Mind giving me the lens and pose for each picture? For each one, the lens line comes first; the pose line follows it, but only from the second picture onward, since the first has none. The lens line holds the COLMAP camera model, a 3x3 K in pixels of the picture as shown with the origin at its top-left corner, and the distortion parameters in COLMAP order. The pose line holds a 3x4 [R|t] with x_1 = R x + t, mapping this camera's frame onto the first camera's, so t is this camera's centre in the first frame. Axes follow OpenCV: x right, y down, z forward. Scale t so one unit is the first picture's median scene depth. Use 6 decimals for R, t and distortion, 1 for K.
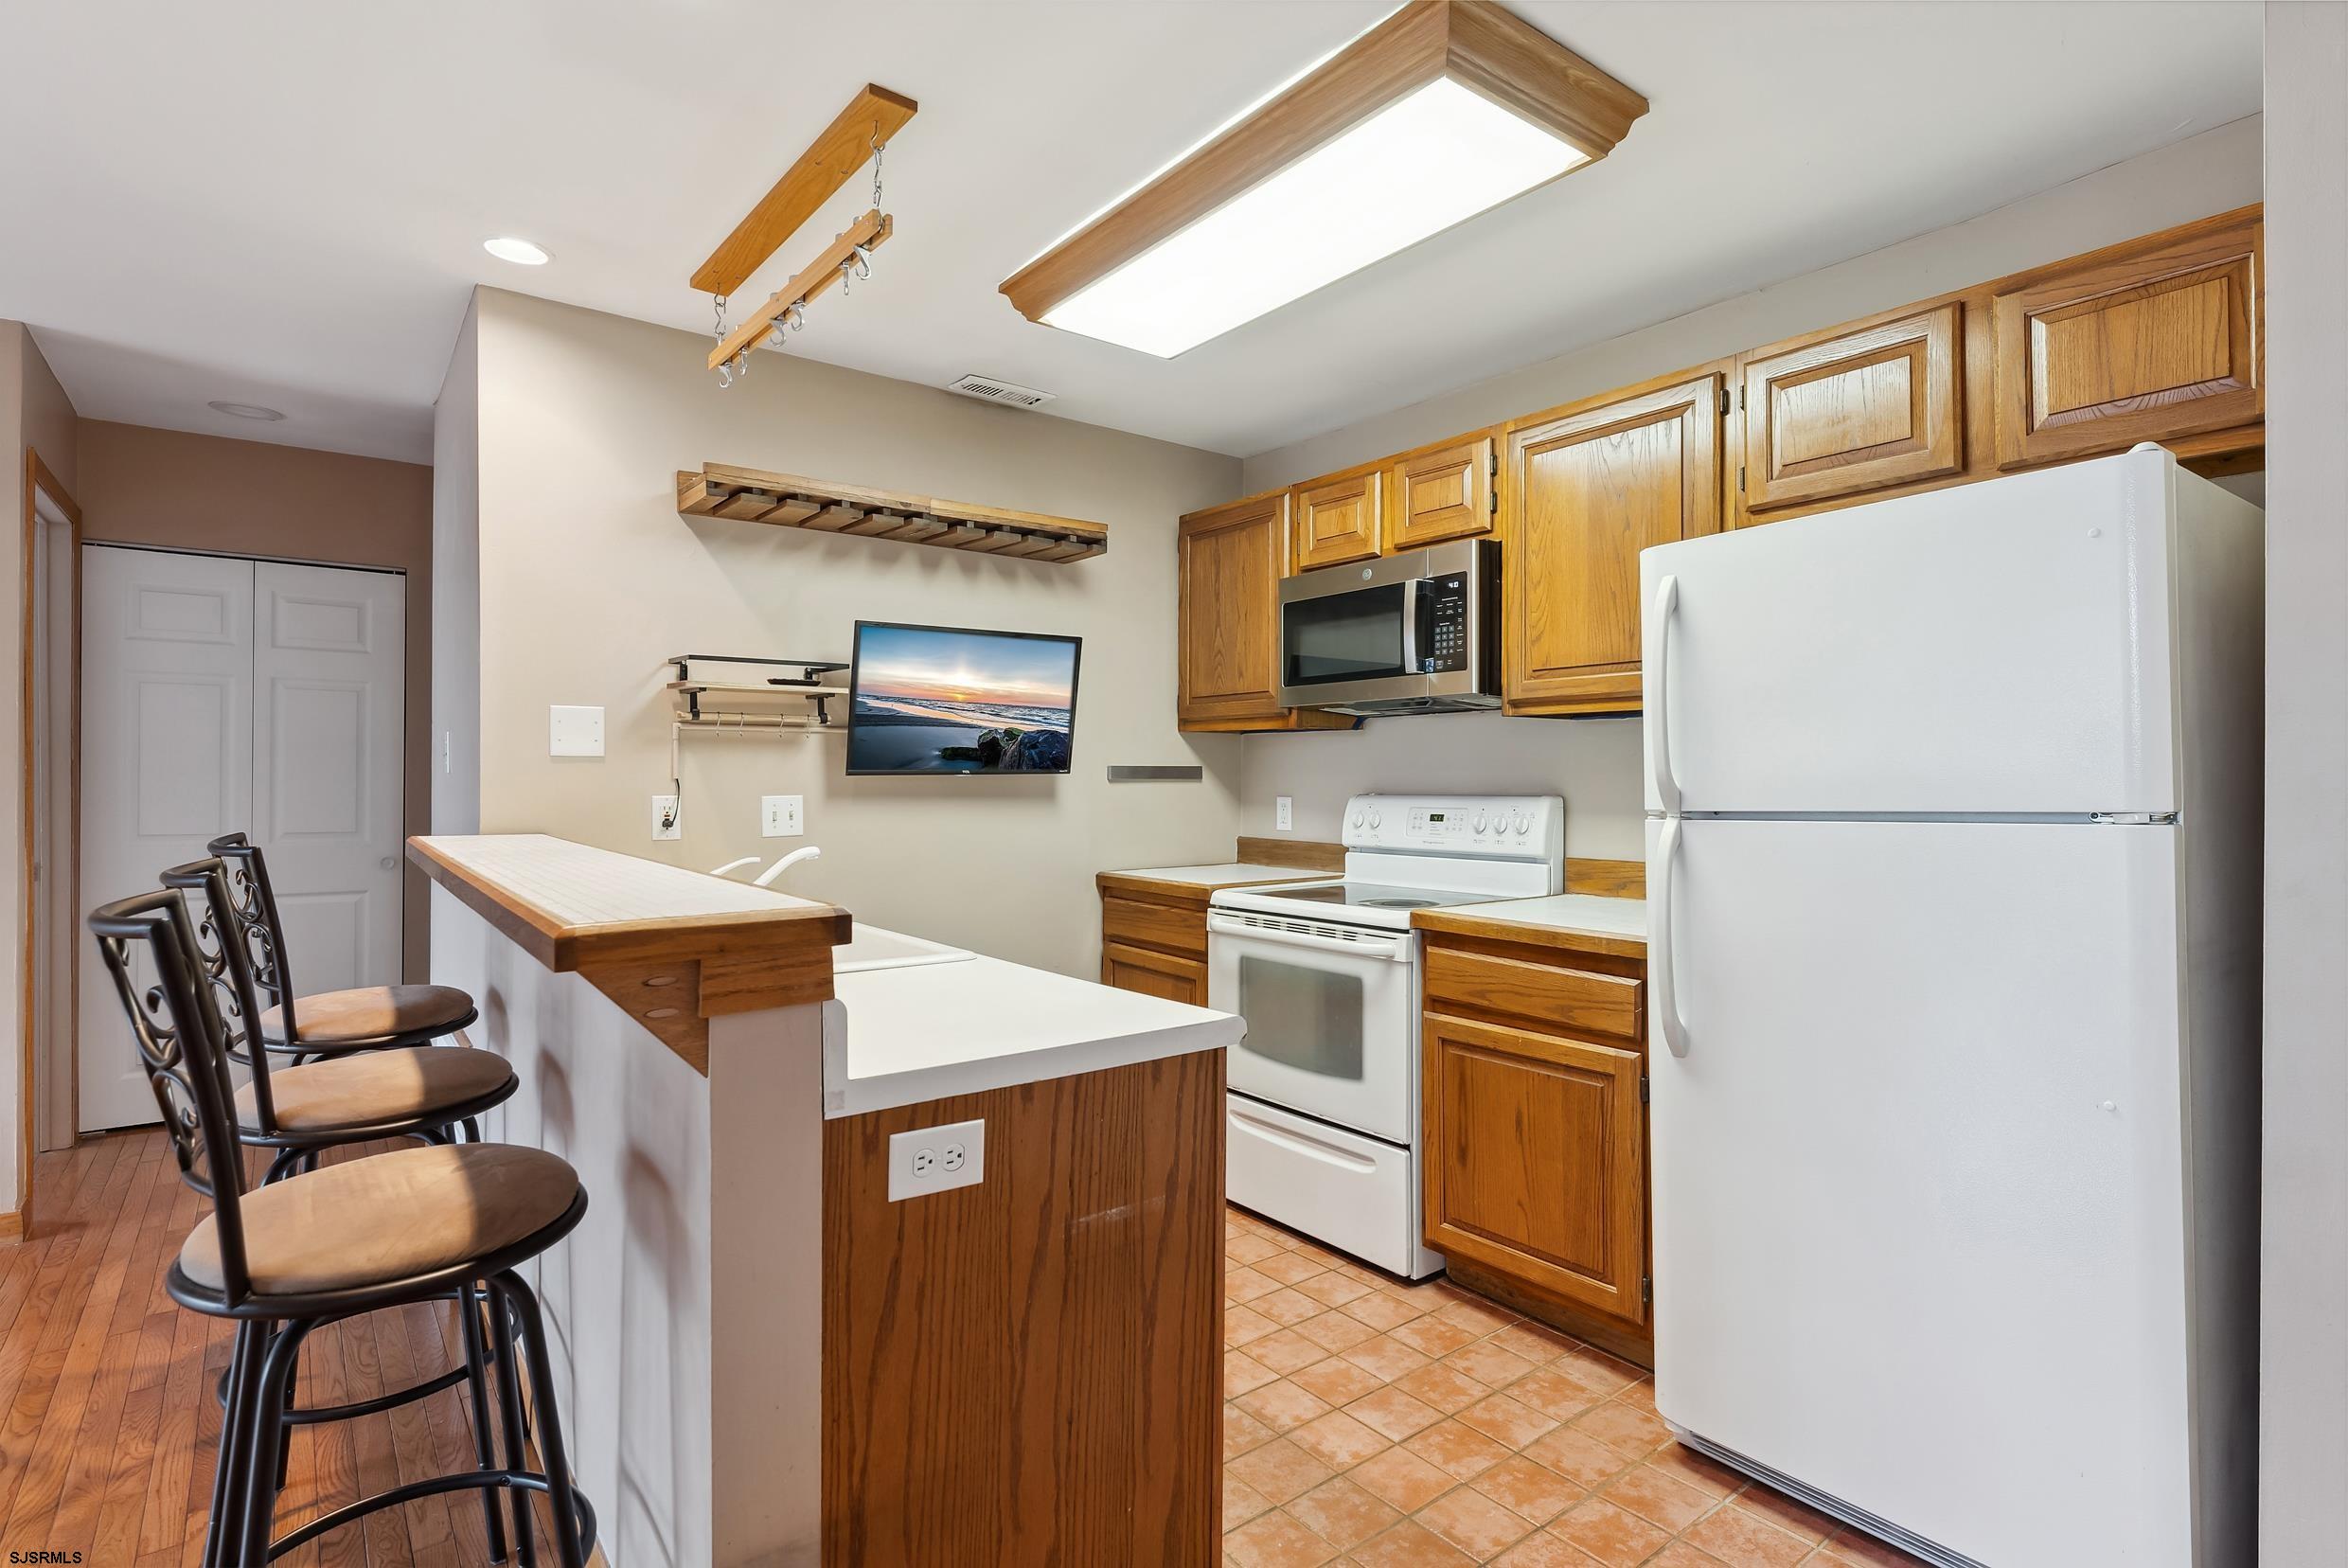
lens RADIAL K [[1162.8, 0, 1169.9], [0, 1162.8, 776.8], [0, 0, 1]] dist [-0.001252, -0.000574]
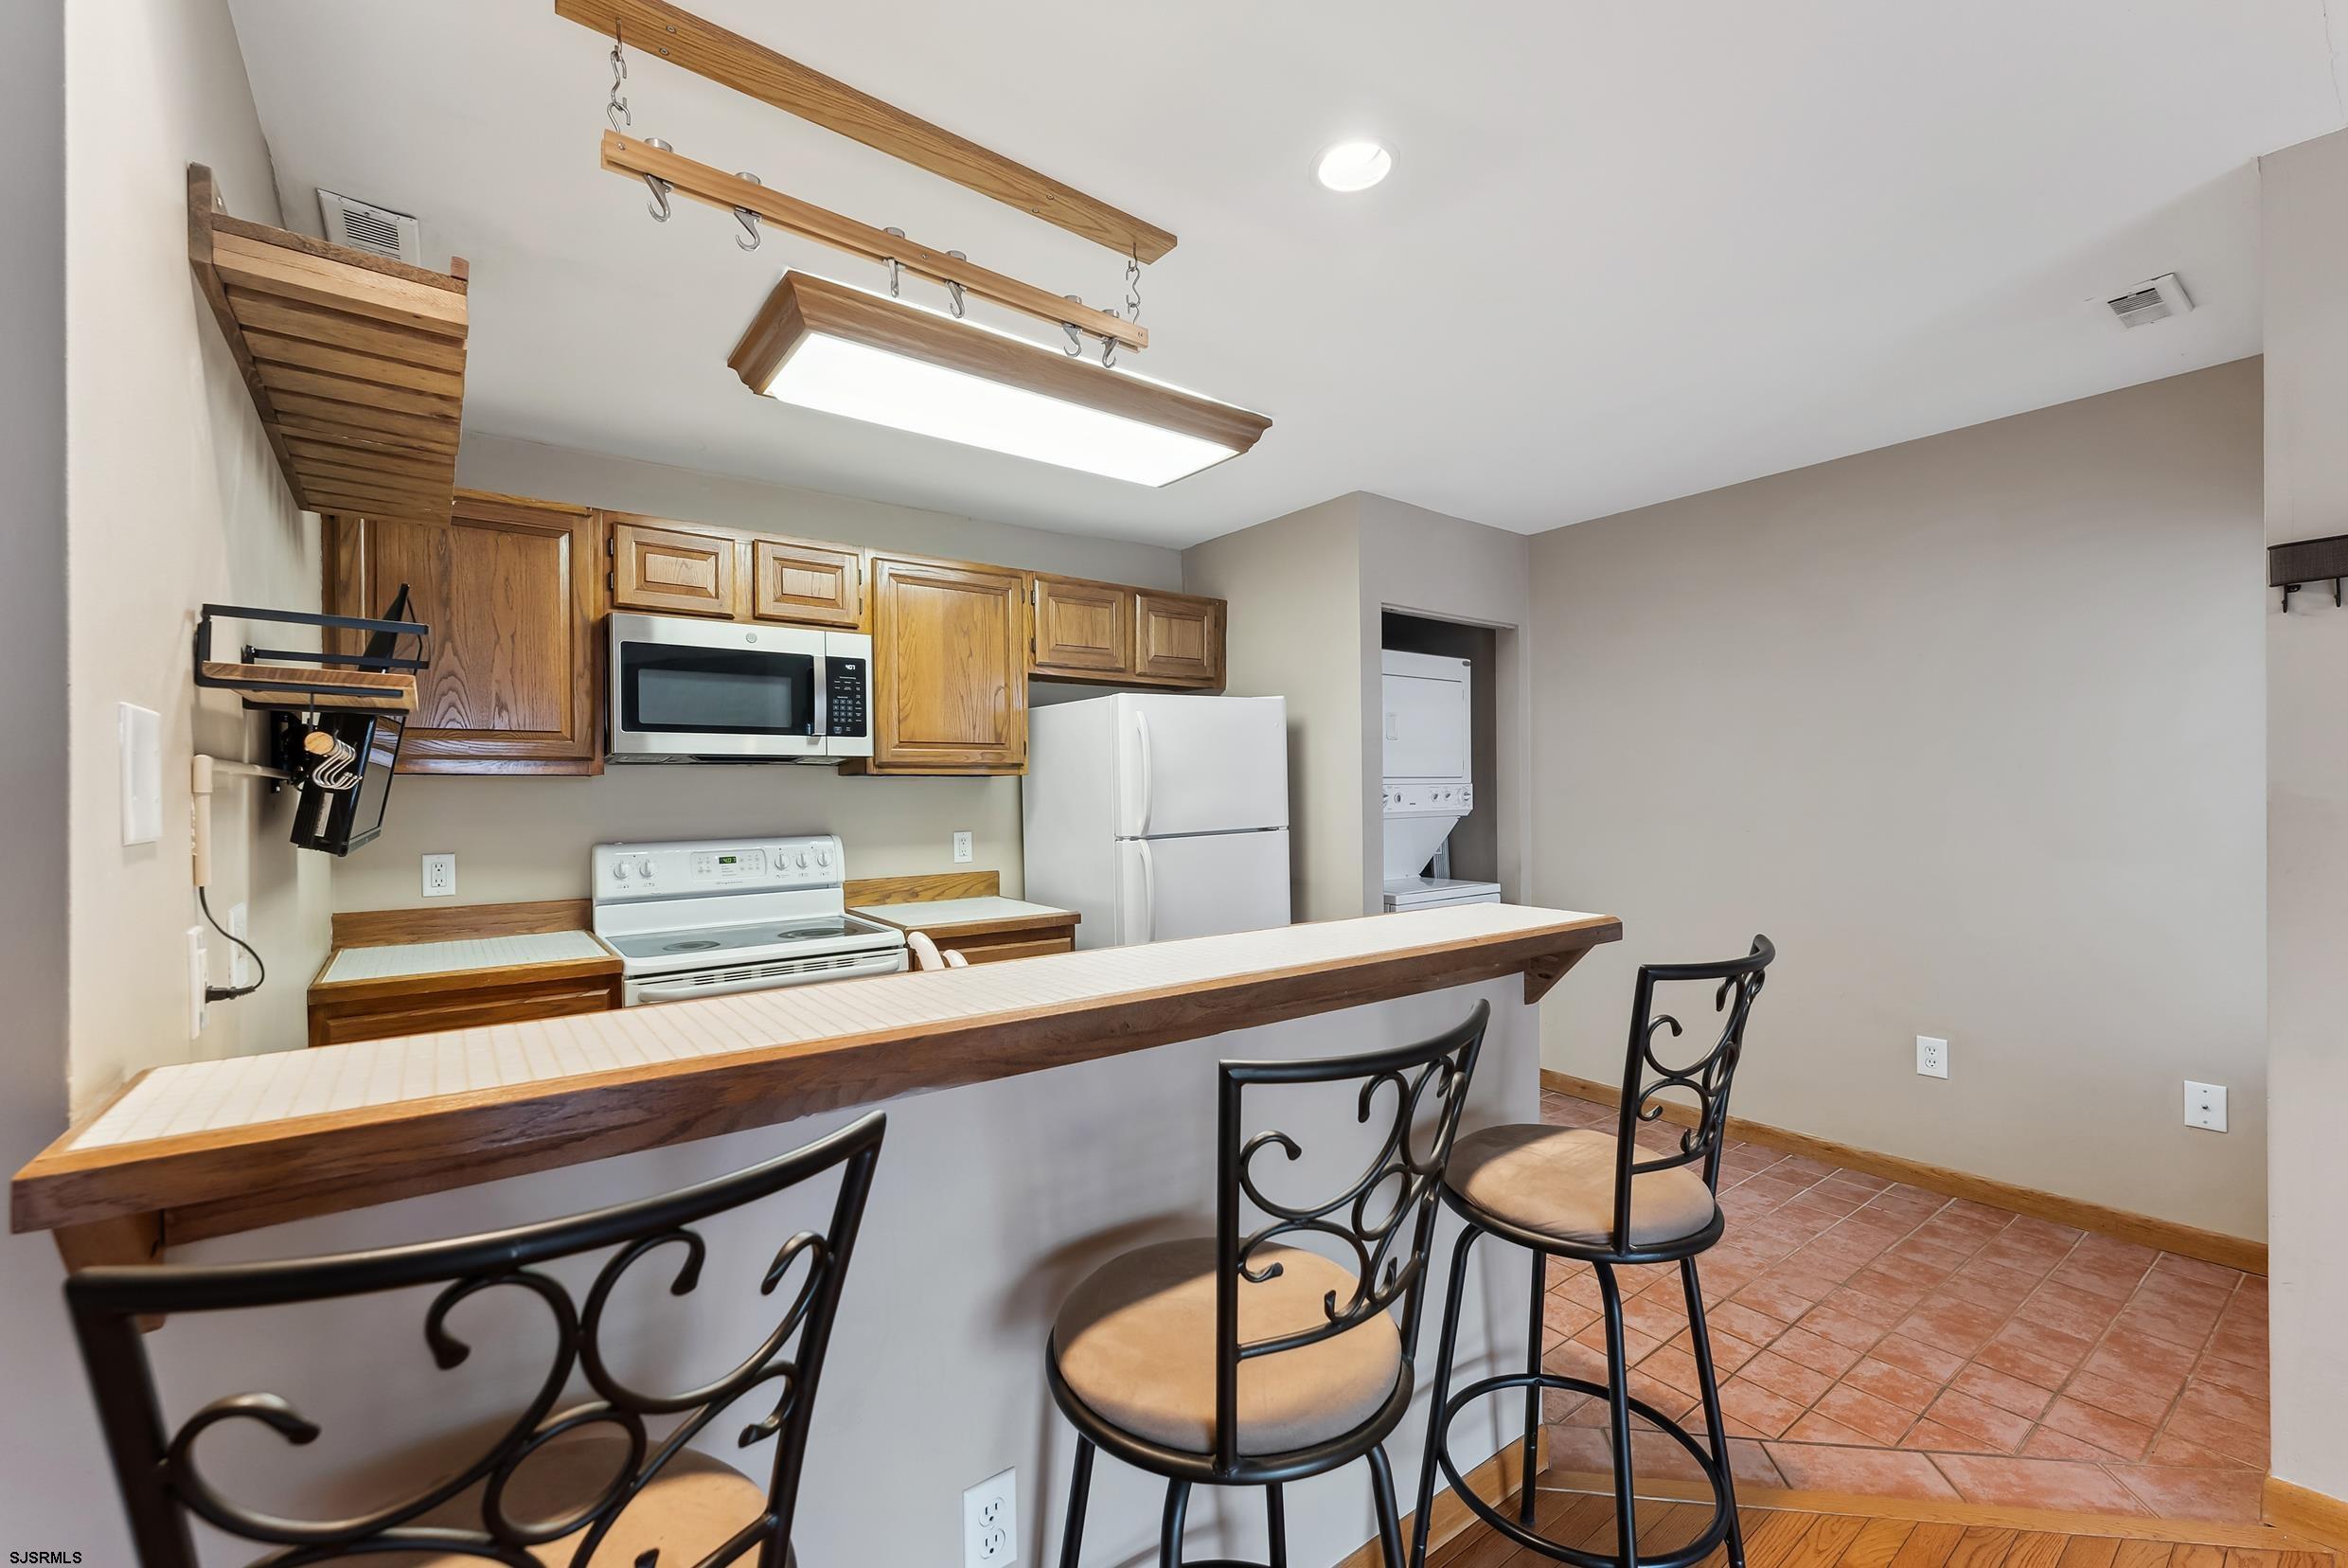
lens RADIAL K [[982.4, 0, 1169.8], [0, 982.4, 790.8], [0, 0, 1]] dist [-0.001692, -0.000129]
pose [[0.004119, -0.002389, 0.999989, -0.858325], [0.009967, 0.999948, 0.002347, -0.034684], [-0.999942, 0.009957, 0.004142, 0.704164]]
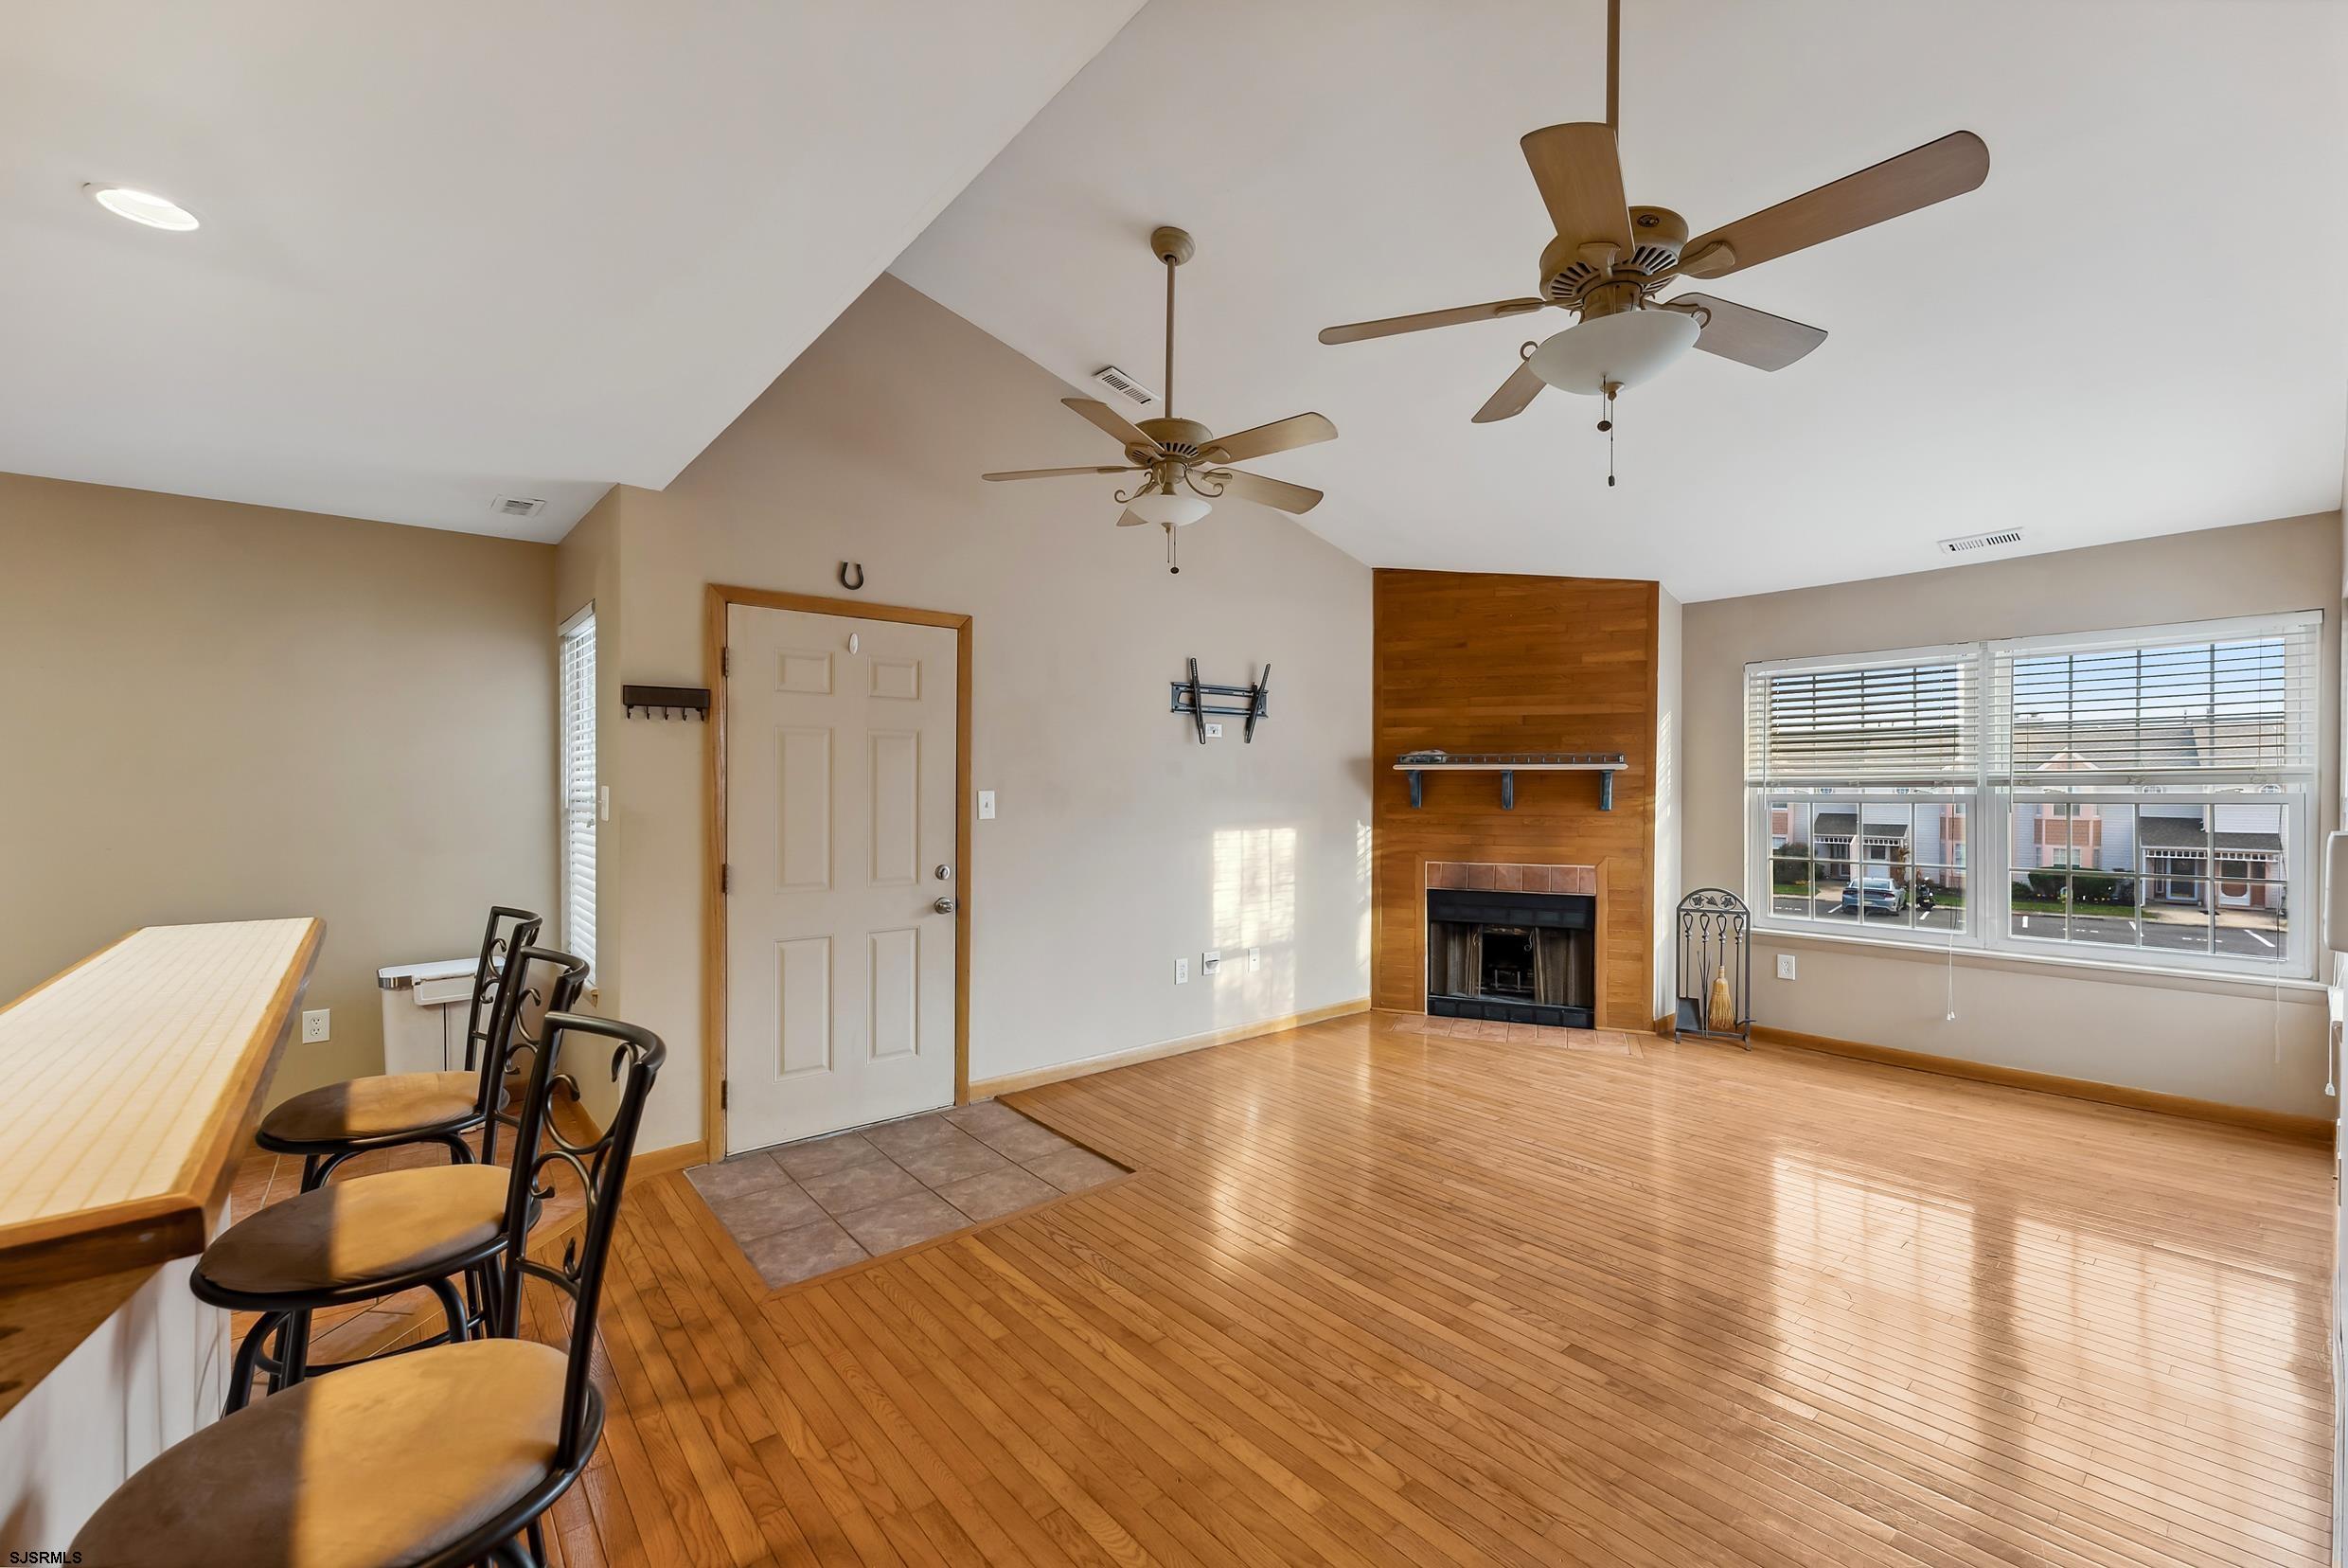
lens RADIAL K [[953.6, 0, 1182.5], [0, 953.6, 792.2], [0, 0, 1]] dist [0.001561, -0.000118]
pose [[-0.999163, -0.005176, -0.040566, -0.877522], [-0.005416, 0.999968, 0.005807, -0.058558], [0.040535, 0.006022, -0.999160, 1.214426]]
